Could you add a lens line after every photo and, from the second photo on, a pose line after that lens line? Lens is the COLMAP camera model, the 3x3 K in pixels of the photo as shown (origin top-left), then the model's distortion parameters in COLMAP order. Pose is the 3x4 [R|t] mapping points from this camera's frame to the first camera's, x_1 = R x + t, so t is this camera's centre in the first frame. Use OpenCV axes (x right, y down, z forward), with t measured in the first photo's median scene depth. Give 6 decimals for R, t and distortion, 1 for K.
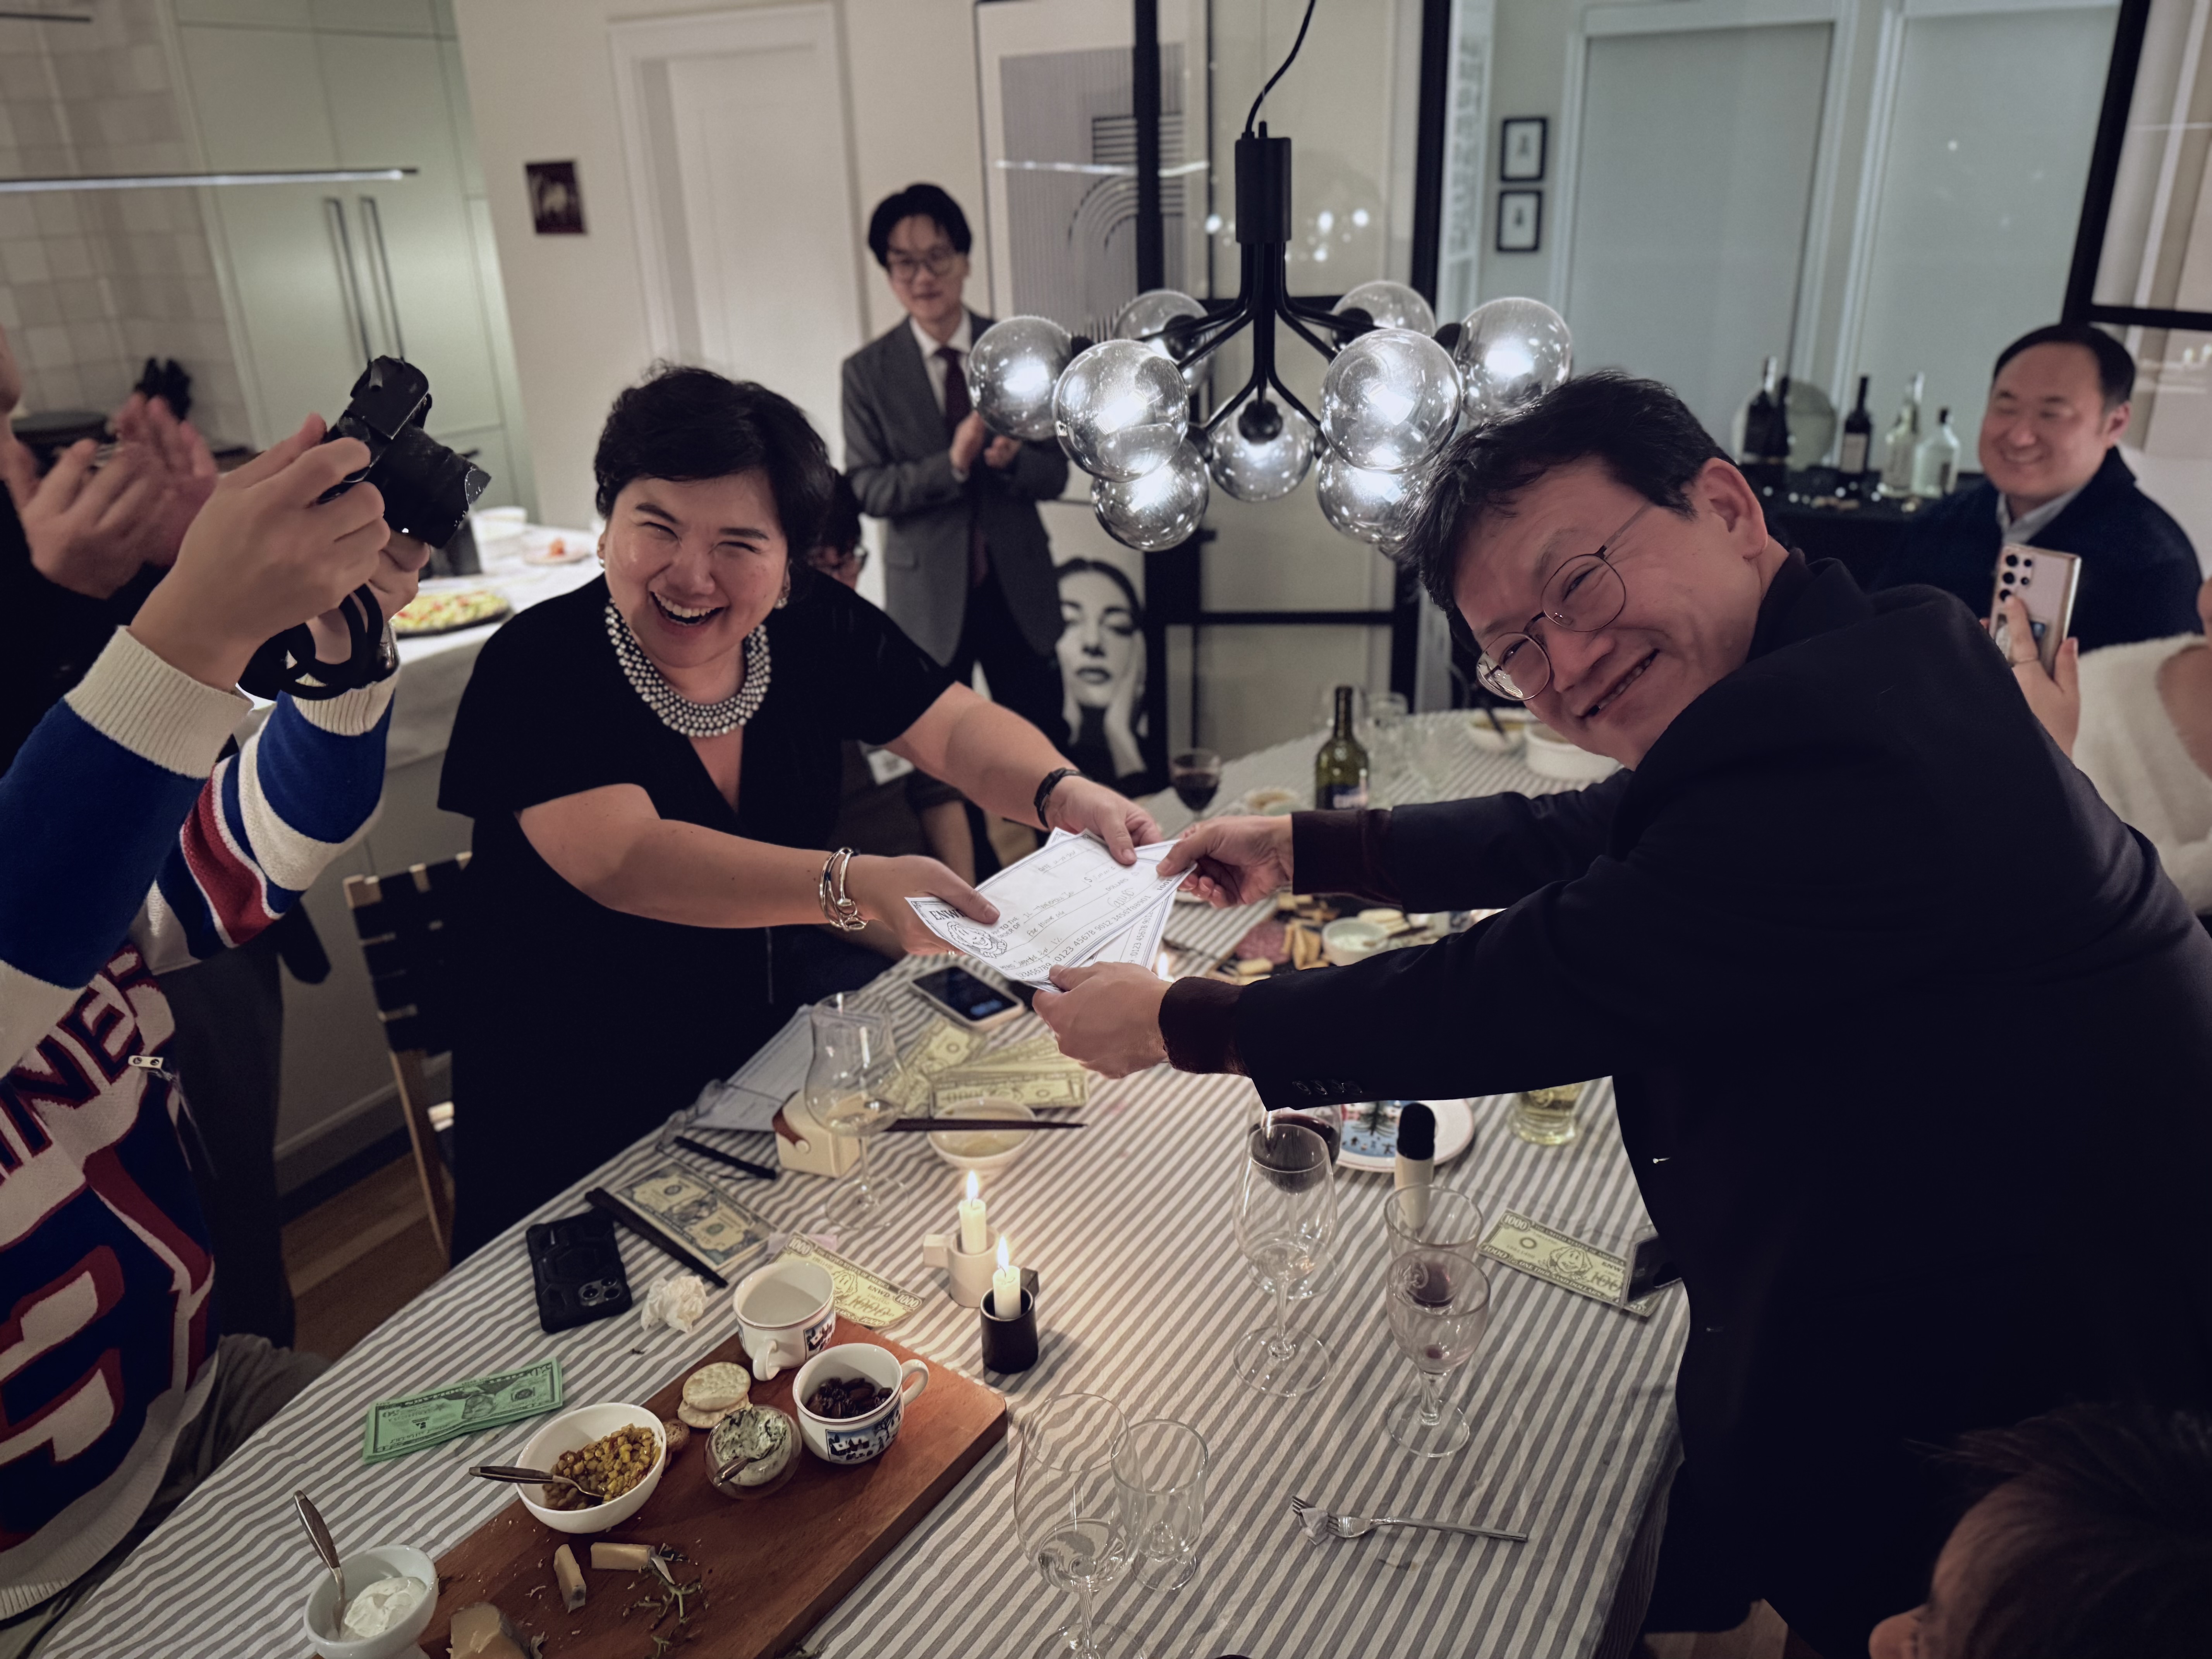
lens RADIAL K [[1542.5, 0, 1101.7], [0, 1542.5, 846.2], [0, 0, 1]] dist [0.031248, -0.034103]
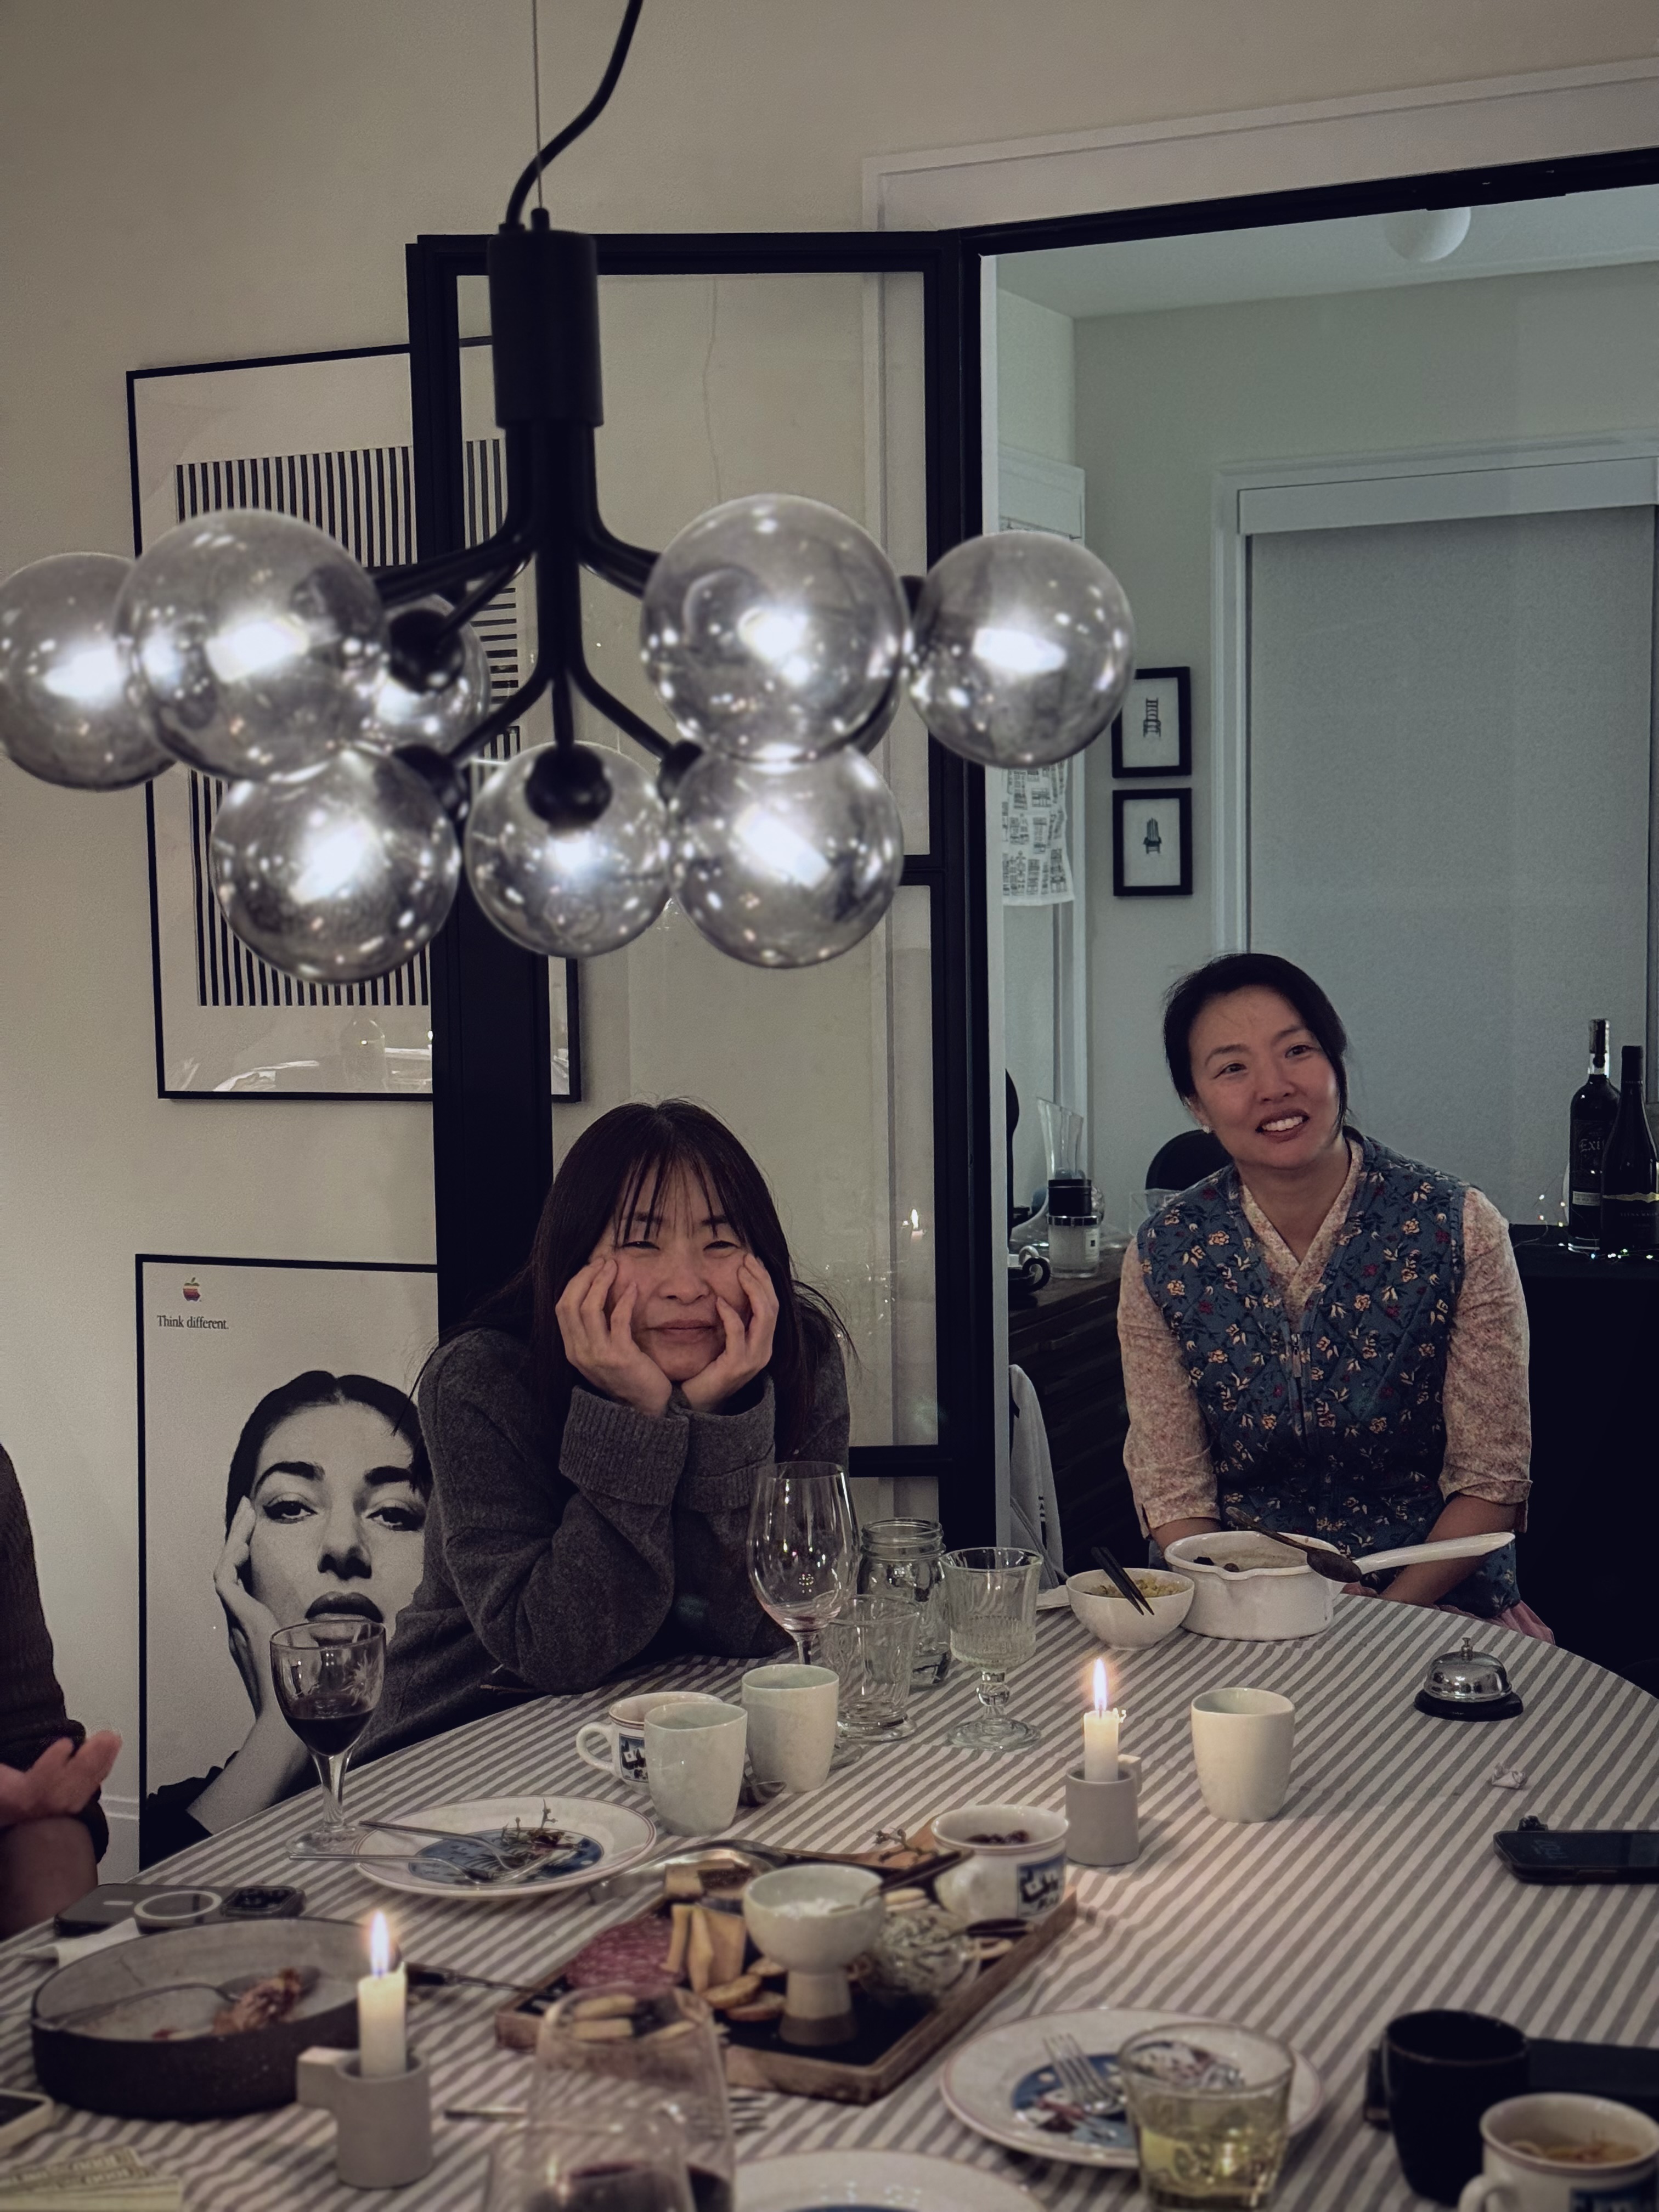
lens RADIAL K [[3073.6, 0, 843.4], [0, 3073.6, 1123.7], [0, 0, 1]] dist [0.093307, 0.000000]
pose [[0.991652, 0.005808, 0.128813, 0.053034], [0.037454, 0.942939, -0.330852, 0.150521], [-0.123384, 0.332914, 0.934850, 0.054426]]
